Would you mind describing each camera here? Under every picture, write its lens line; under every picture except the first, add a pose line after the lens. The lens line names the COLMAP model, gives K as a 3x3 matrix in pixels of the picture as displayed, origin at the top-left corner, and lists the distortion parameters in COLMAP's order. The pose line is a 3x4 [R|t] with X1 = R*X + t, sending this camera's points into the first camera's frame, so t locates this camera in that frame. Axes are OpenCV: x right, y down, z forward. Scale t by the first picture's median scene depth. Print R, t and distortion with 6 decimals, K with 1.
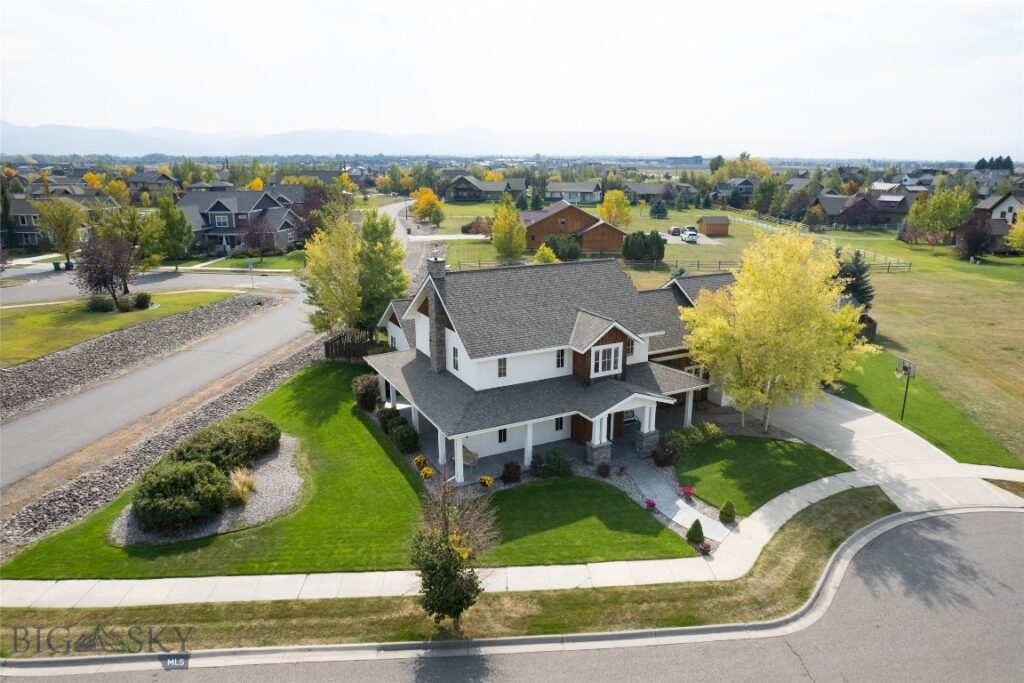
lens RADIAL K [[654.2, 0, 515.8], [0, 654.2, 340.2], [0, 0, 1]] dist [-0.089312, 0.081186]
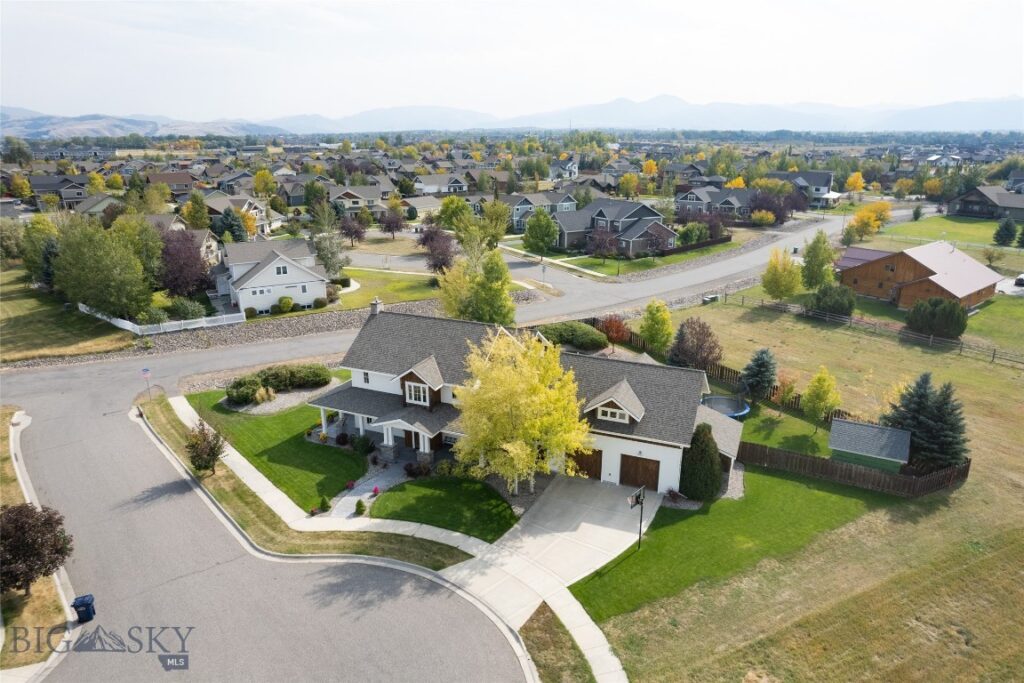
lens RADIAL K [[654.2, 0, 515.8], [0, 654.2, 340.2], [0, 0, 1]] dist [-0.089312, 0.081186]
pose [[0.629820, 0.229484, -0.742067, 1.352135], [-0.202053, 0.970874, 0.128753, -0.321132], [0.750001, 0.068845, 0.657844, 0.223305]]
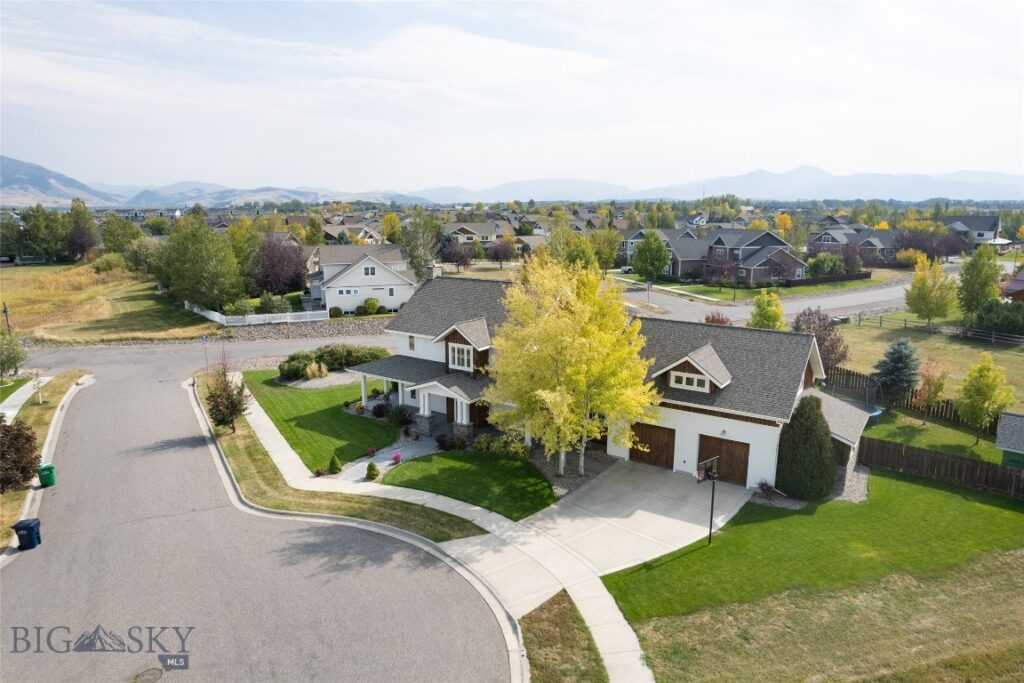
lens RADIAL K [[654.2, 0, 515.8], [0, 654.2, 340.2], [0, 0, 1]] dist [-0.089312, 0.081186]
pose [[0.464154, 0.173593, -0.868577, 1.289723], [-0.230515, 0.970491, 0.070778, -0.114335], [0.855233, 0.167368, 0.490473, 0.498684]]
